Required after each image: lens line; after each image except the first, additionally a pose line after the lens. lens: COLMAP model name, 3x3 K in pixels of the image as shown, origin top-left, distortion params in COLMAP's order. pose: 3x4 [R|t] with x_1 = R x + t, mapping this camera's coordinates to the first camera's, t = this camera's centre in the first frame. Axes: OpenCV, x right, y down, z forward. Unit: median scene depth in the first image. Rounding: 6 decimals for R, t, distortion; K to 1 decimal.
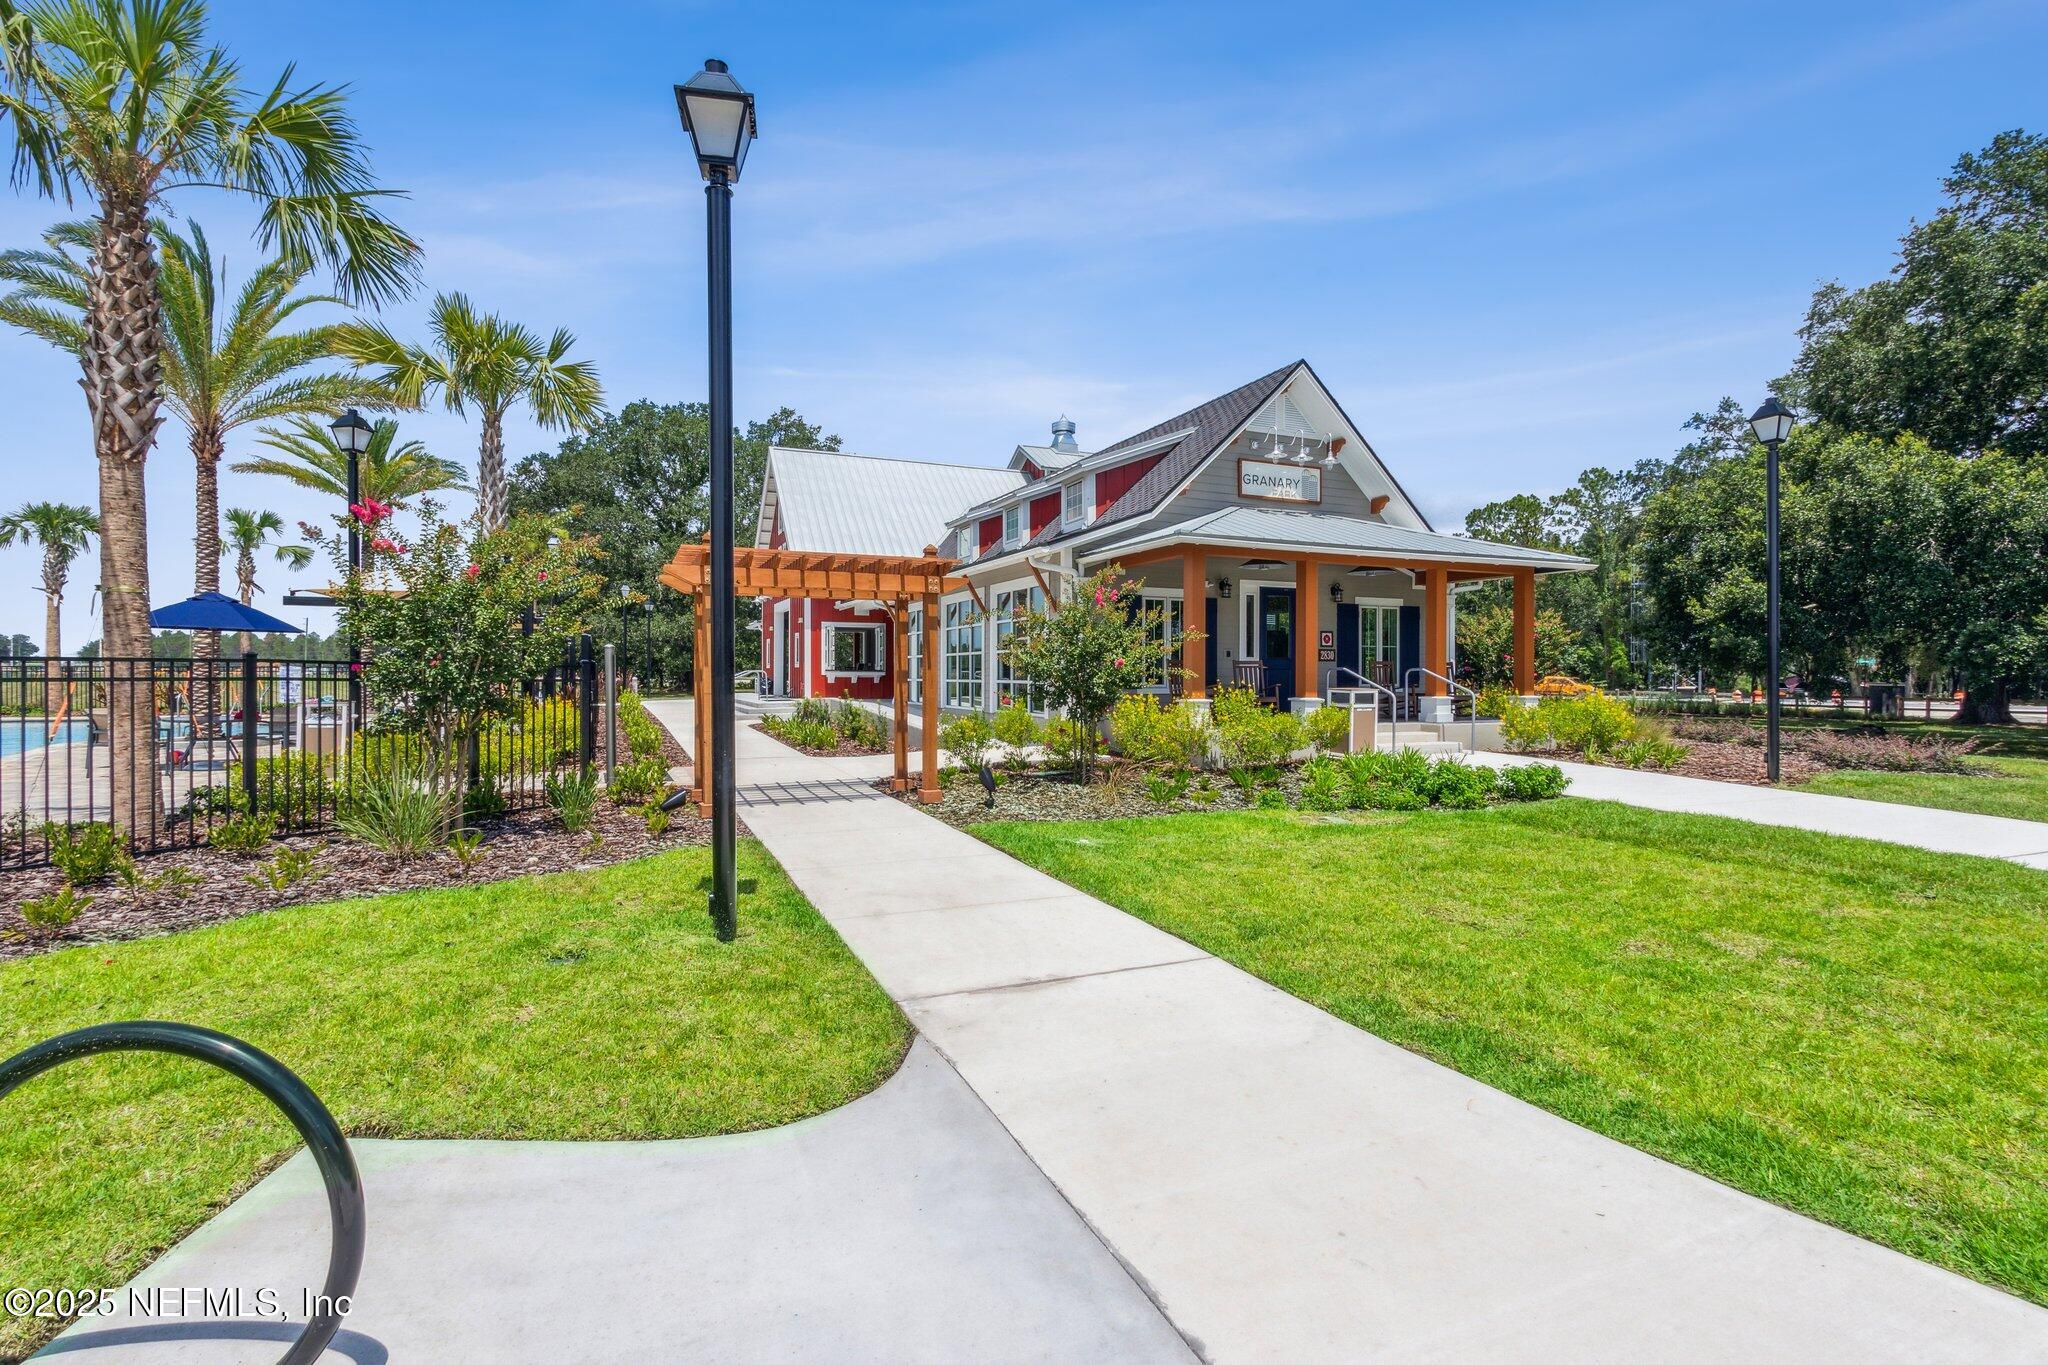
lens RADIAL K [[945.0, 0, 1024.0], [0, 945.0, 682.5], [0, 0, 1]] dist [0.000780, -0.000165]
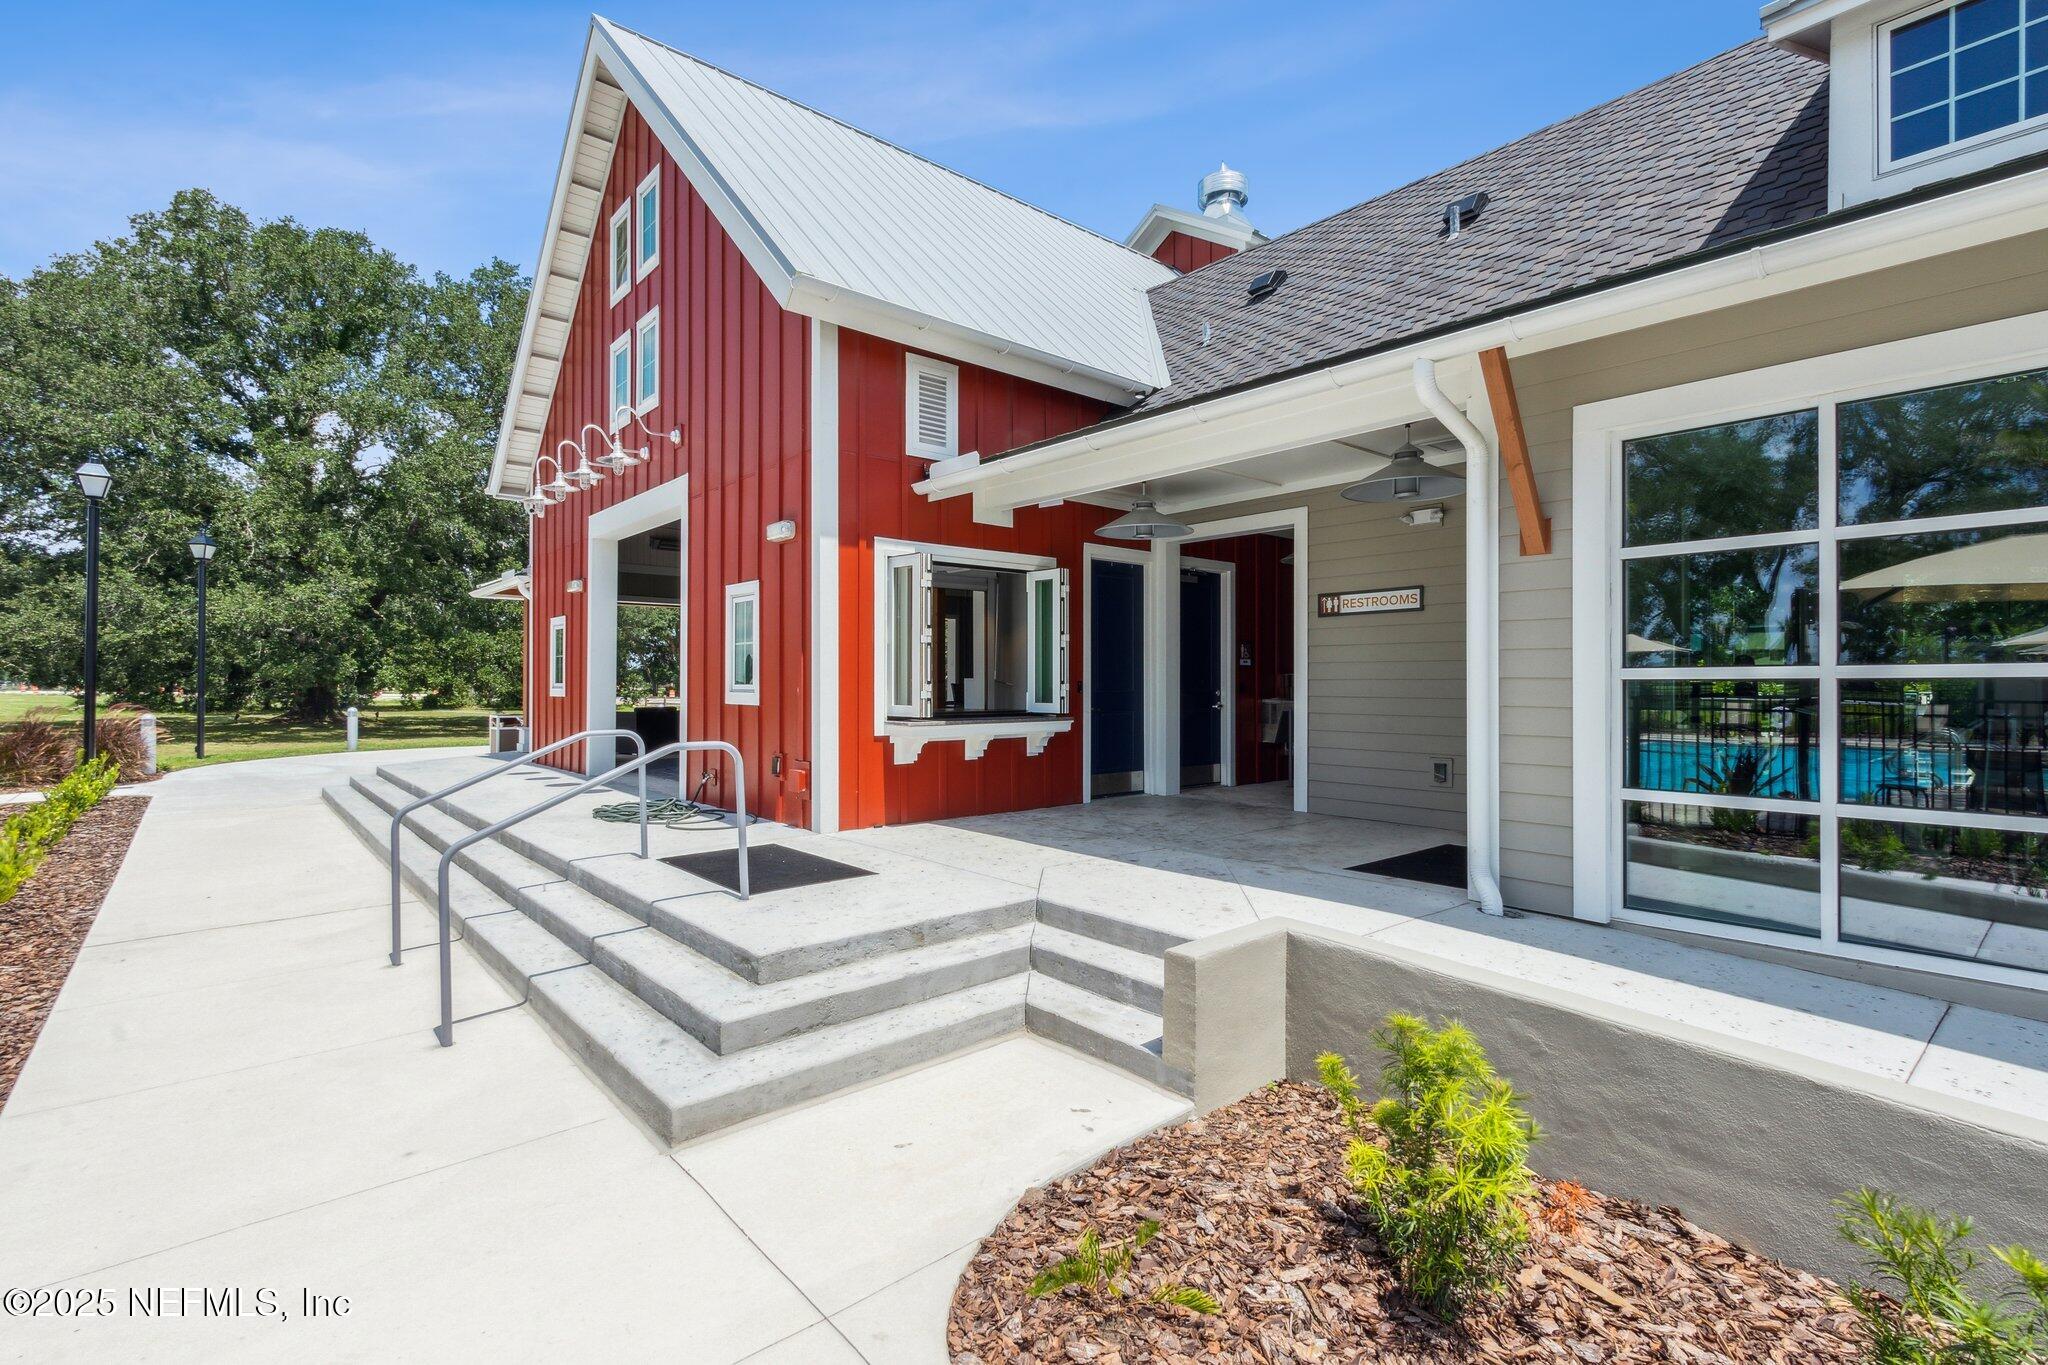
lens RADIAL K [[928.5, 0, 1024.0], [0, 928.5, 682.5], [0, 0, 1]] dist [0.000175, 0.000060]
pose [[0.953392, 0.001888, 0.301728, -0.253137], [0.001191, 0.999949, -0.010021, -0.020223], [-0.301731, 0.009913, 0.953342, 0.737815]]
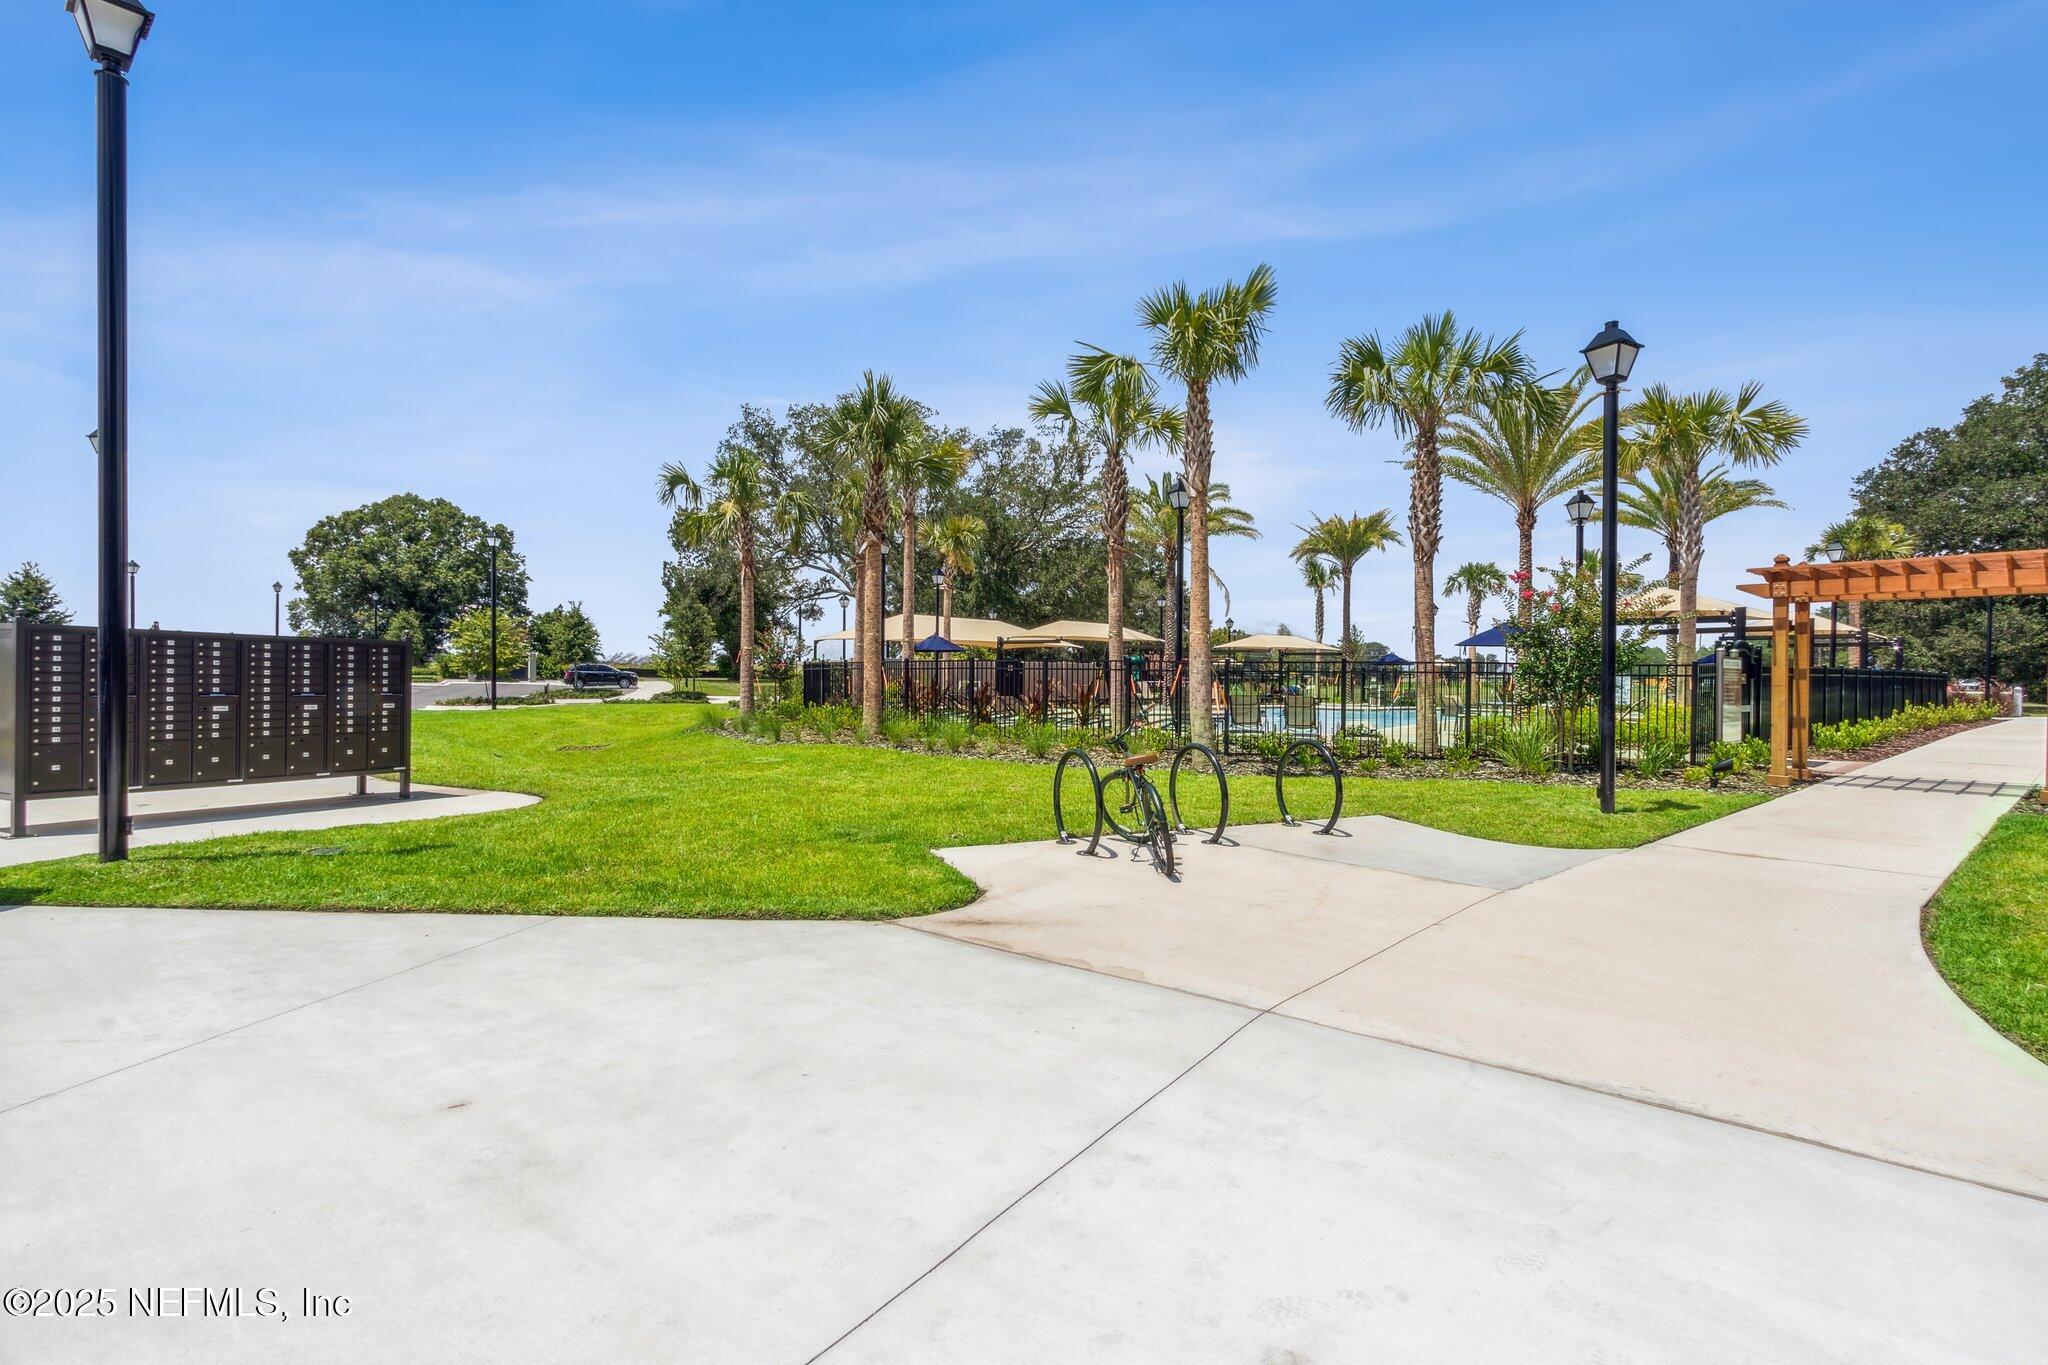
lens RADIAL K [[958.0, 0, 1024.0], [0, 958.0, 682.5], [0, 0, 1]] dist [-0.000956, -0.000282]
pose [[0.296390, 0.005500, -0.955051, 0.177924], [-0.018309, 0.999832, 0.000076, 0.008068], [0.954891, 0.017463, 0.296442, -0.097172]]
